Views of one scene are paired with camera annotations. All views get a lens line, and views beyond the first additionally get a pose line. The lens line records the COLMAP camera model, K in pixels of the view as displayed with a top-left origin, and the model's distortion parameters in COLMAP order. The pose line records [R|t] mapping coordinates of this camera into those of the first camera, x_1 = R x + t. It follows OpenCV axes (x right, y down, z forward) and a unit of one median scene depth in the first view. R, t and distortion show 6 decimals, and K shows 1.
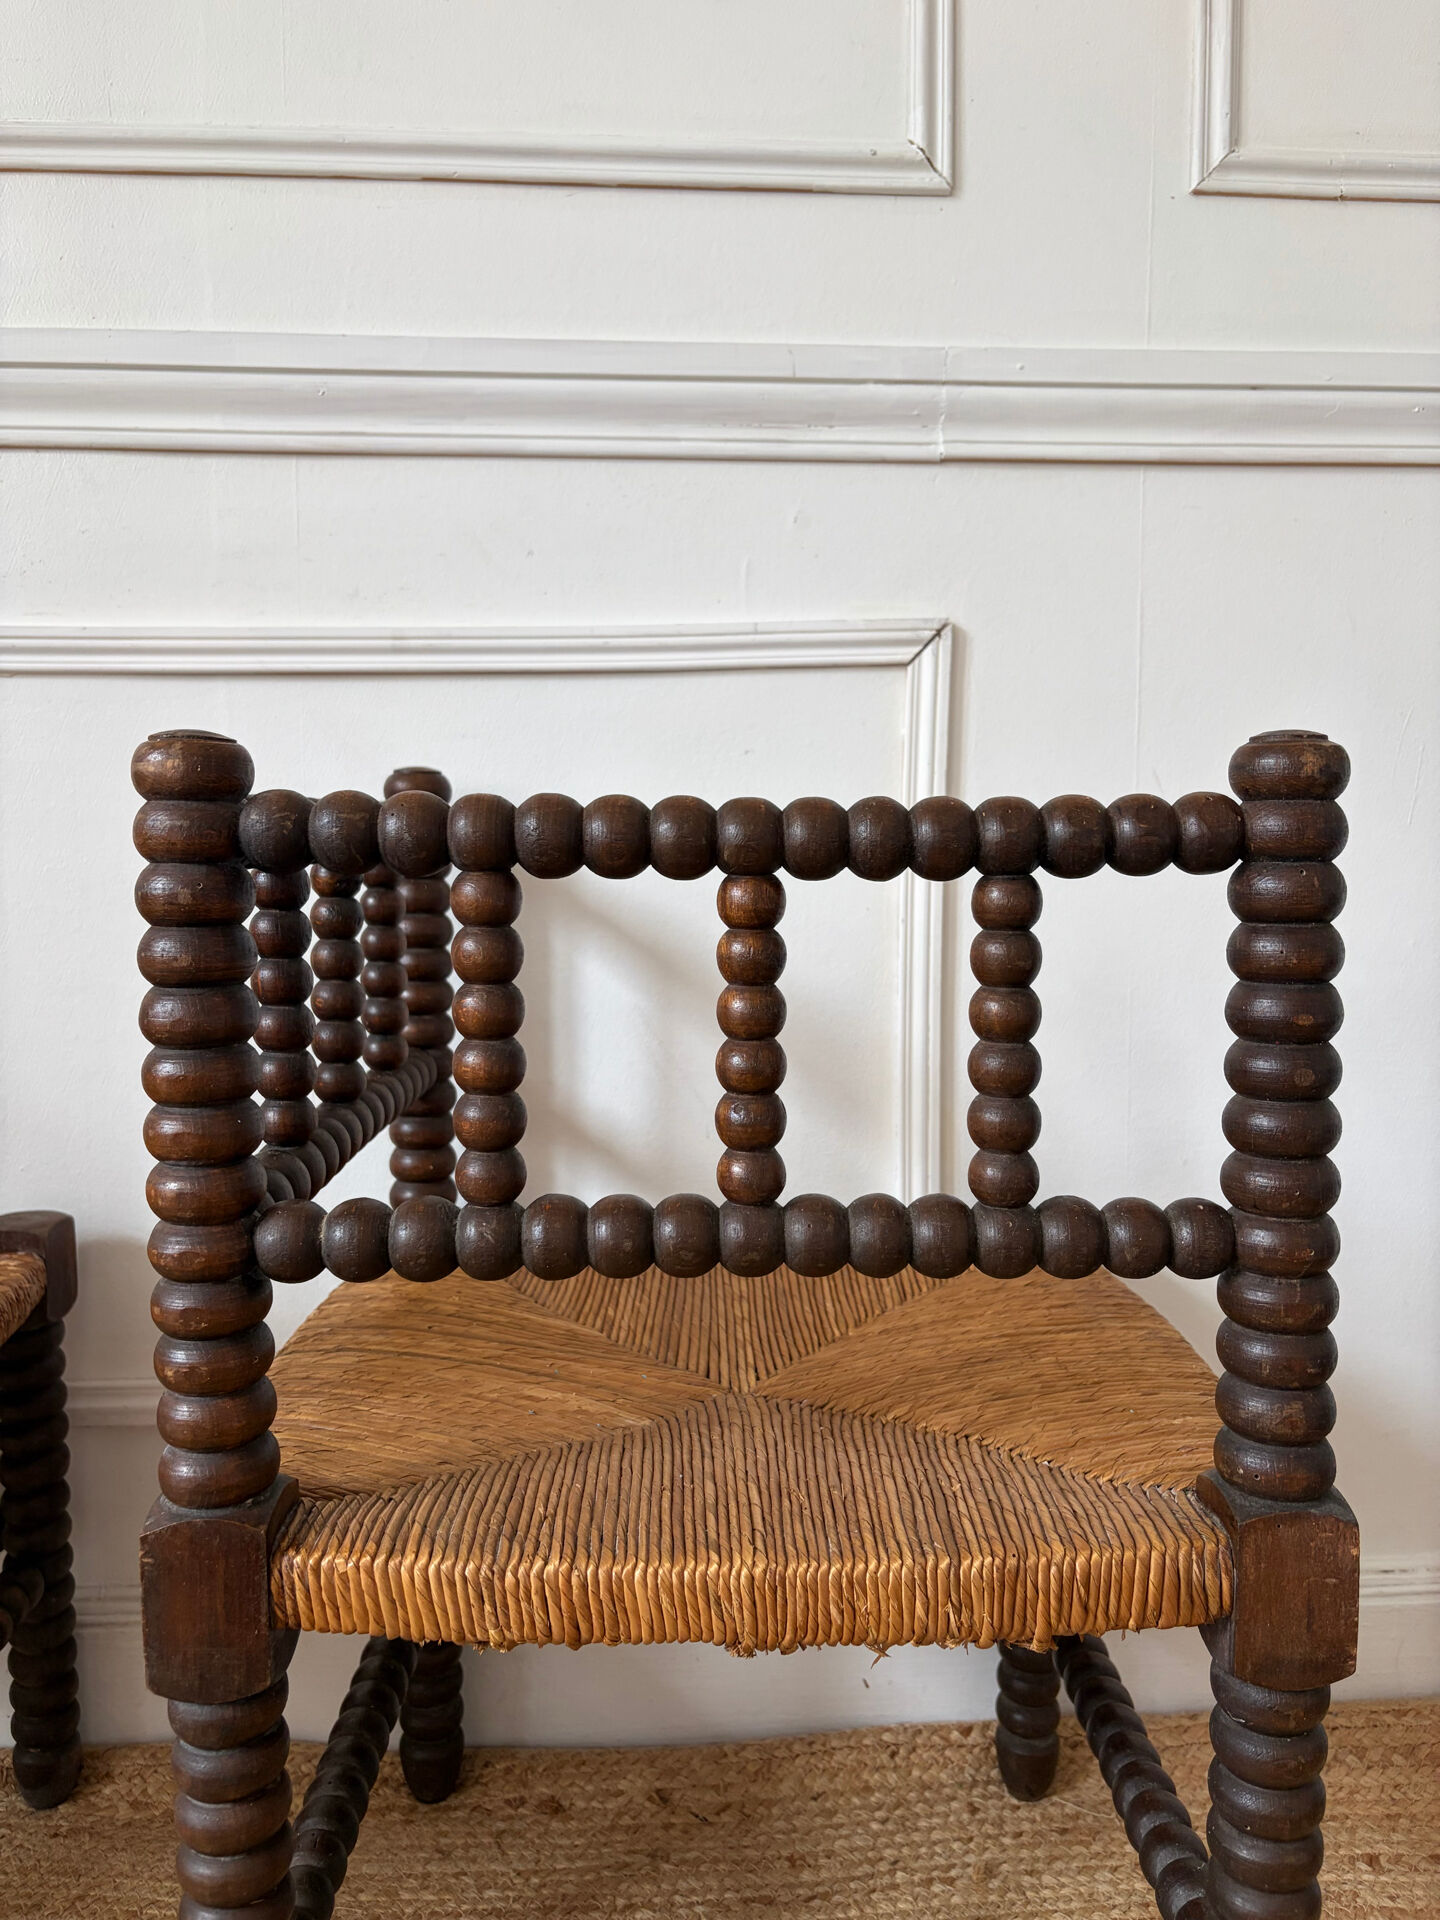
lens RADIAL K [[1455.7, 0, 719.2], [0, 1455.7, 954.8], [0, 0, 1]] dist [0.036492, -0.040934]
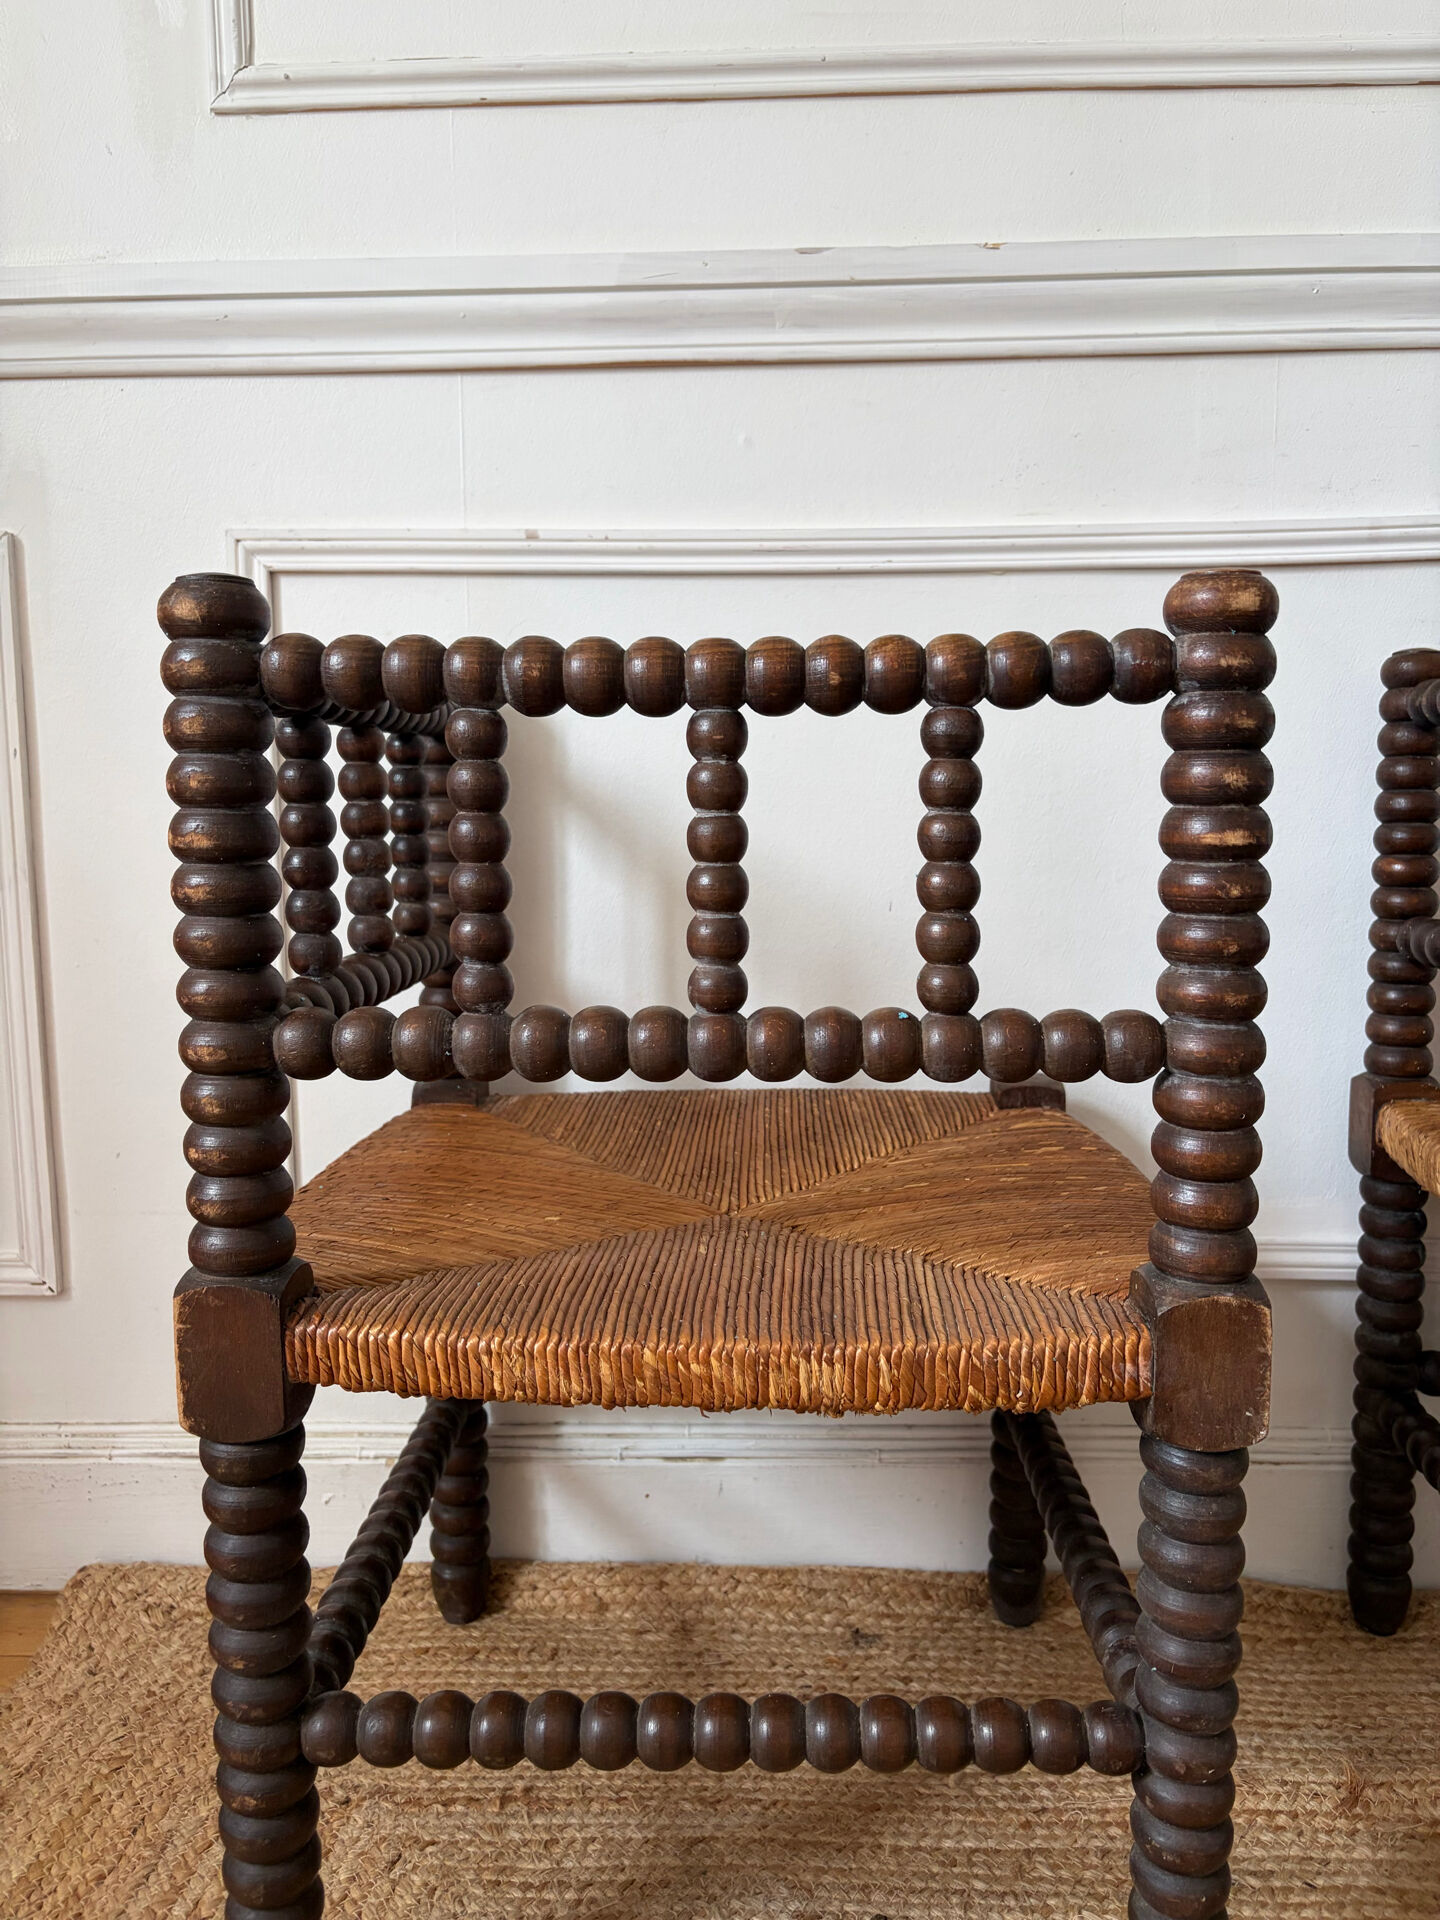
lens RADIAL K [[1455.7, 0, 713.2], [0, 1455.7, 951.6], [0, 0, 1]] dist [0.036492, -0.040934]
pose [[0.996675, -0.001682, -0.081463, -0.700230], [0.003398, 0.999775, 0.020922, 0.072584], [0.081409, -0.021129, 0.996457, -0.100016]]
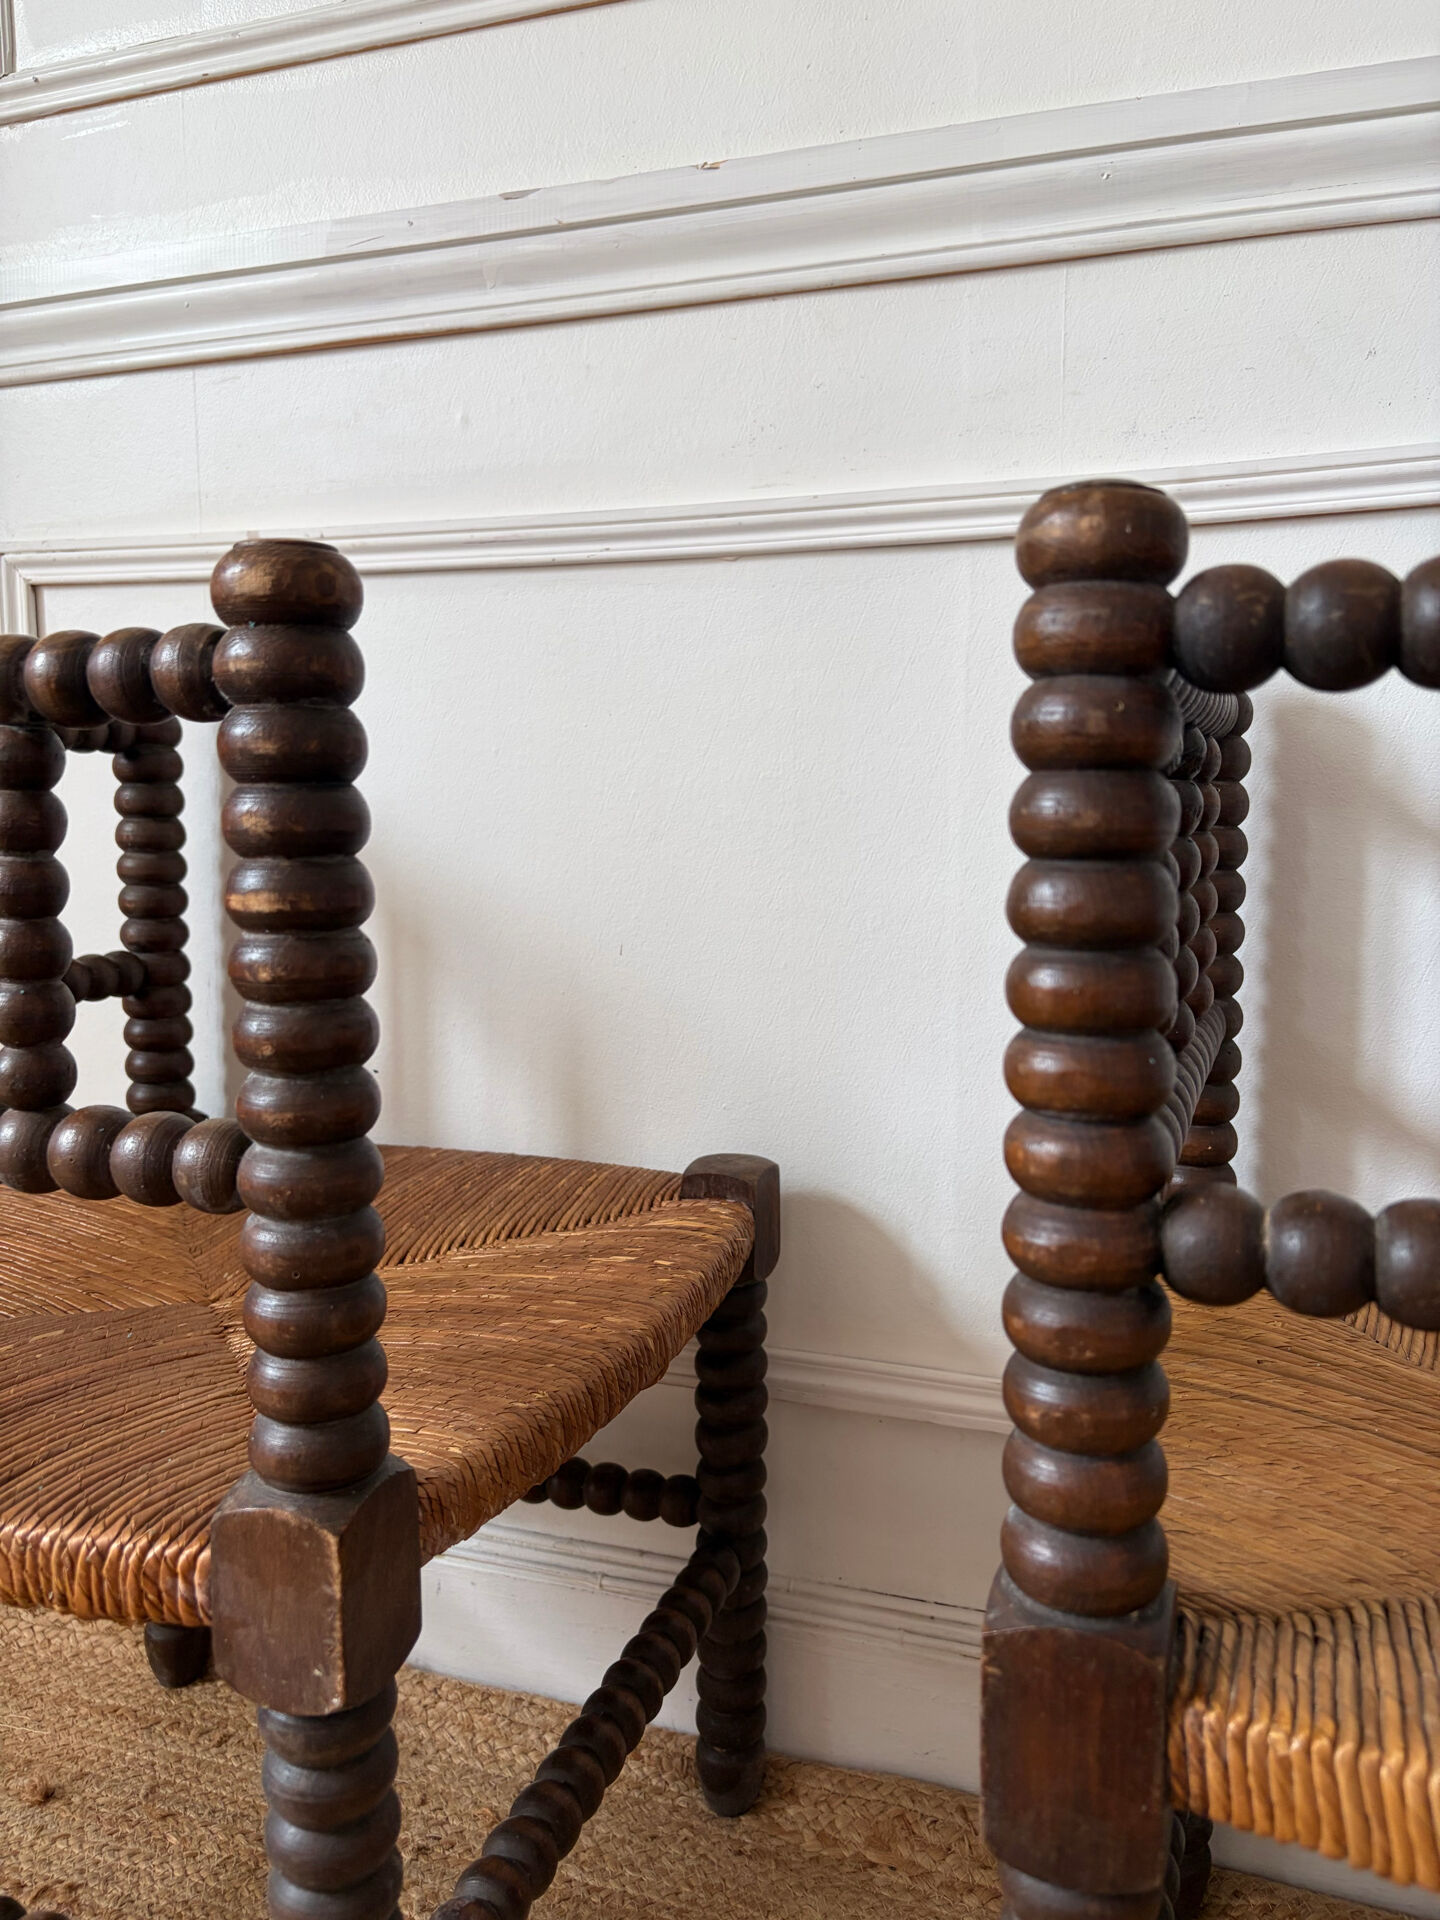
lens RADIAL K [[1455.7, 0, 729.2], [0, 1455.7, 955.2], [0, 0, 1]] dist [0.036492, -0.040934]
pose [[0.927320, 0.038763, -0.372256, -0.167117], [-0.031858, 0.999188, 0.024685, 0.034909], [0.372910, -0.011031, 0.927802, 0.194040]]
